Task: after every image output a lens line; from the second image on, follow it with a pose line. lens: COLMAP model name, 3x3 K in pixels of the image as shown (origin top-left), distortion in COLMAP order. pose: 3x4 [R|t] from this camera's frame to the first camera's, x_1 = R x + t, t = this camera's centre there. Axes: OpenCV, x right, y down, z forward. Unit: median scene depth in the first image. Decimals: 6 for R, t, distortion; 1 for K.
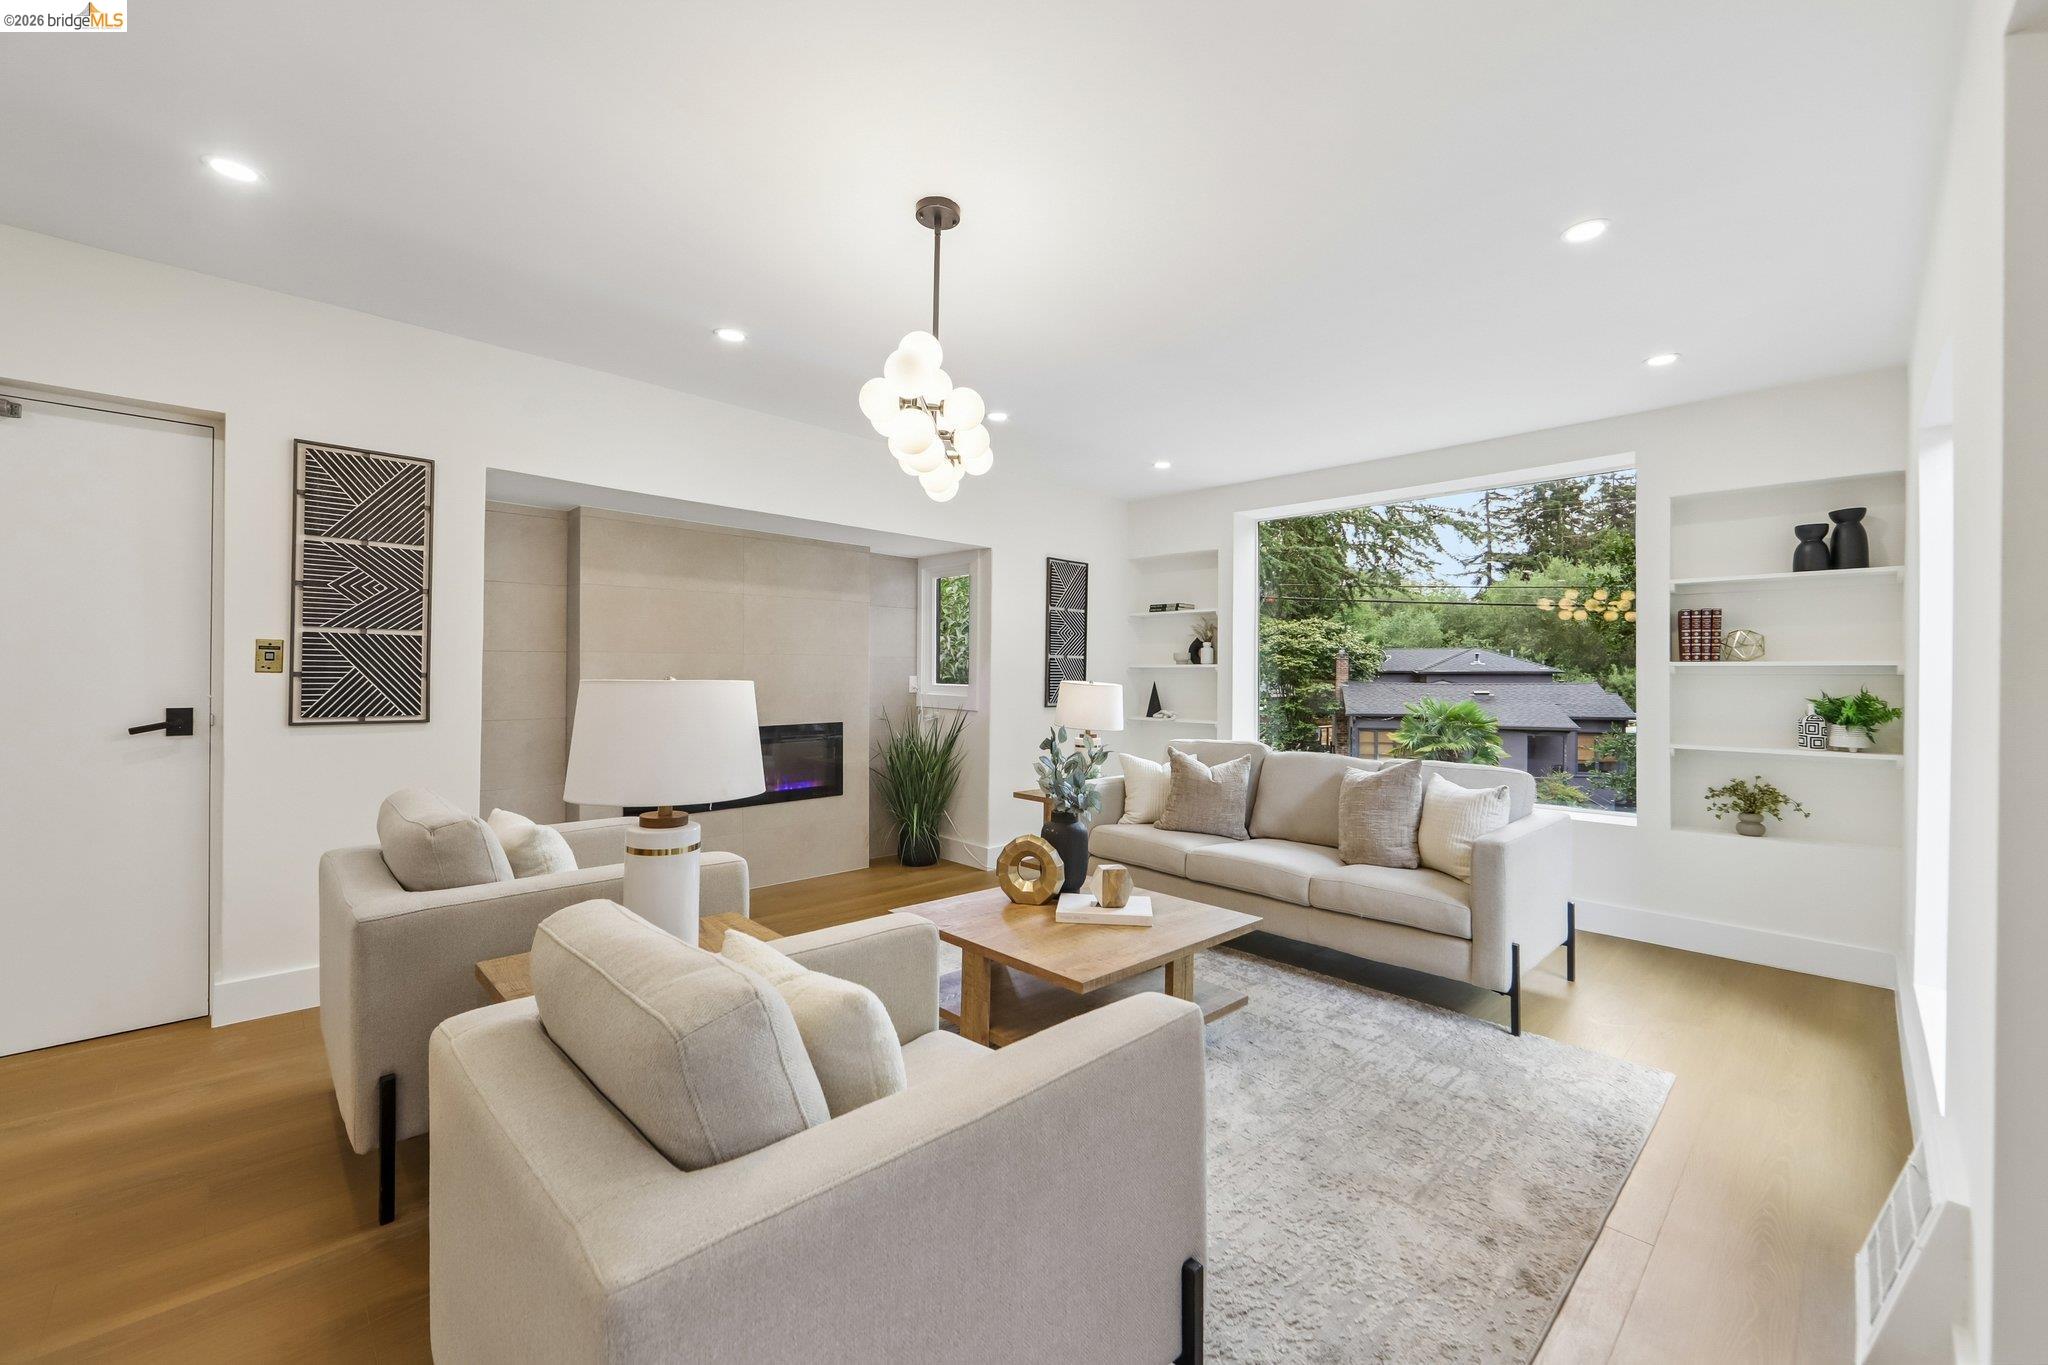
lens RADIAL K [[826.2, 0, 1037.9], [0, 826.2, 656.0], [0, 0, 1]] dist [-0.008719, 0.000100]
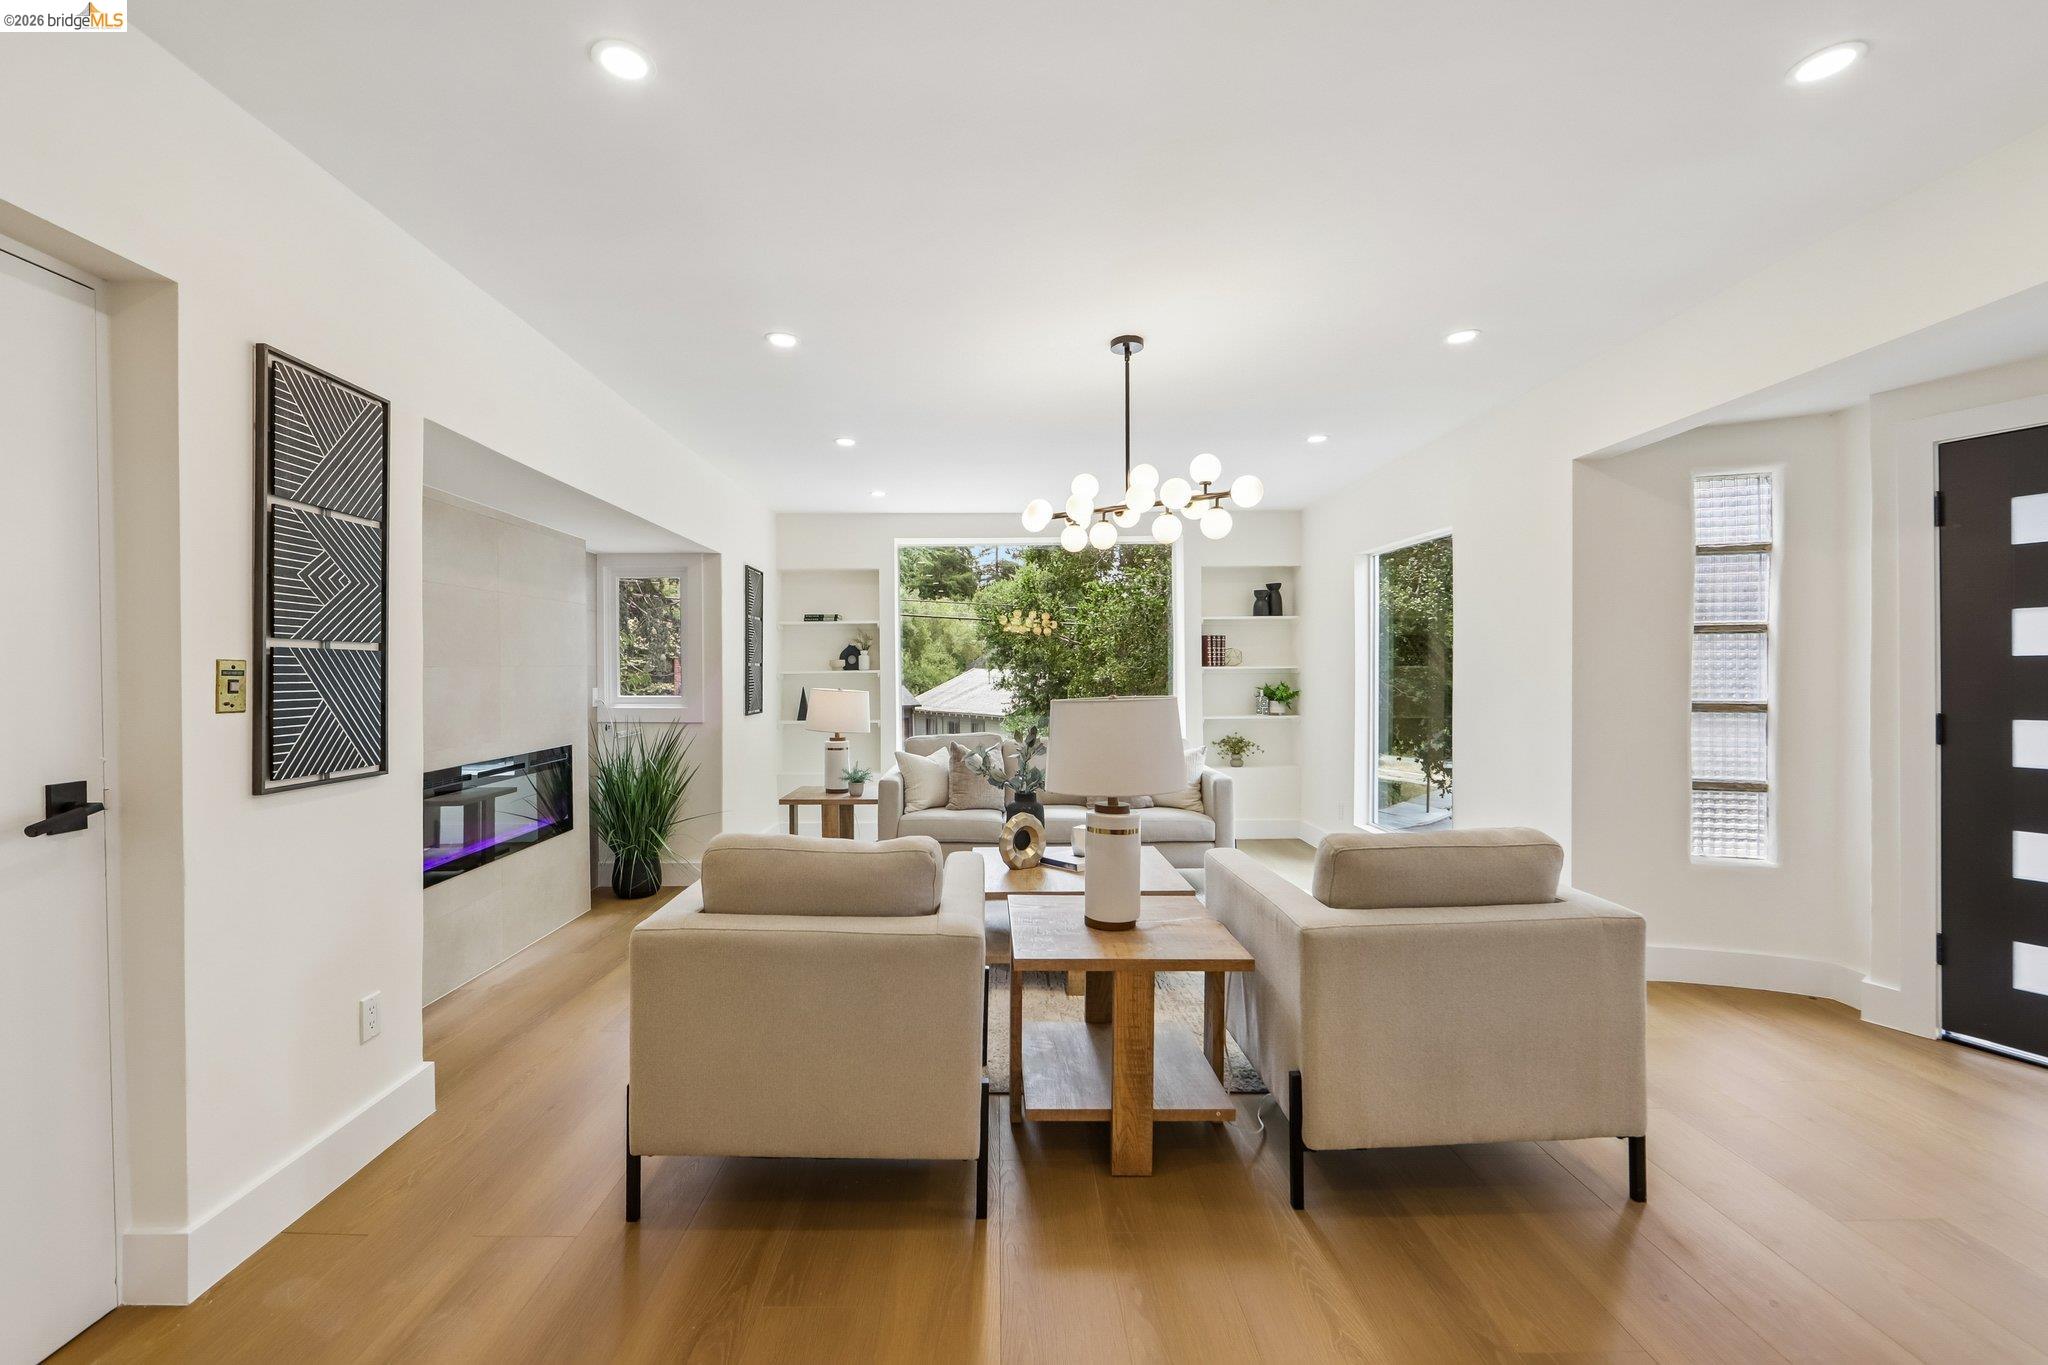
lens RADIAL K [[840.4, 0, 1006.4], [0, 840.4, 672.5], [0, 0, 1]] dist [-0.010366, 0.000100]
pose [[0.703069, -0.014839, 0.710966, -0.595622], [-0.000799, 0.999765, 0.021657, -0.015088], [-0.711121, -0.015795, 0.702892, 0.082489]]
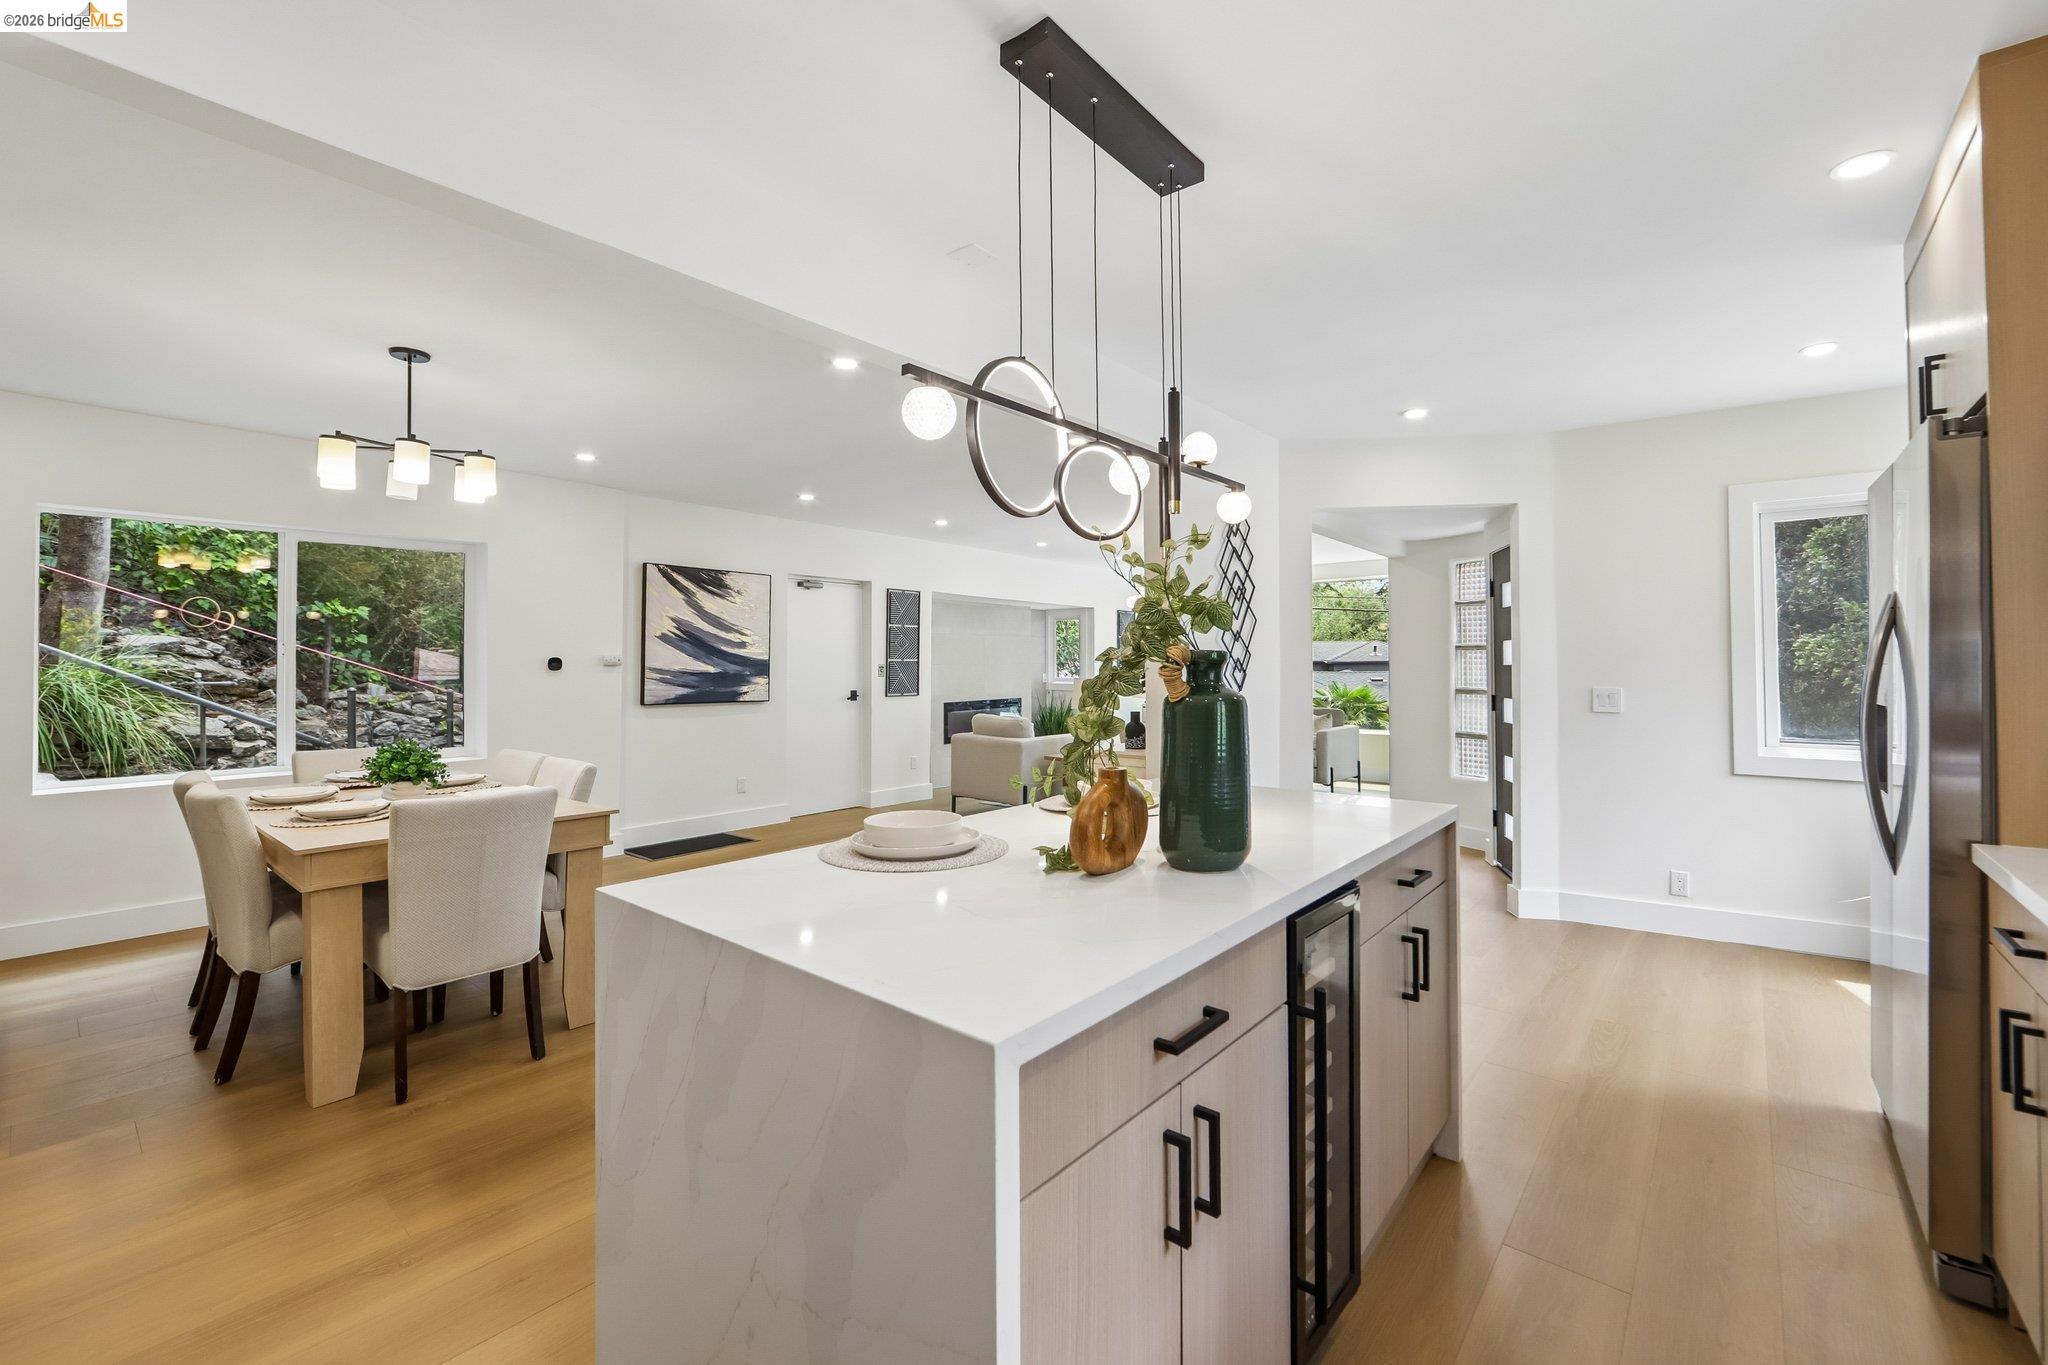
lens RADIAL K [[840.4, 0, 1051.8], [0, 840.4, 657.7], [0, 0, 1]] dist [-0.007993, -0.000019]
pose [[0.994366, -0.003227, 0.105952, -0.414184], [0.001375, 0.999845, 0.017542, -0.053983], [-0.105992, -0.017298, 0.994217, -1.078970]]
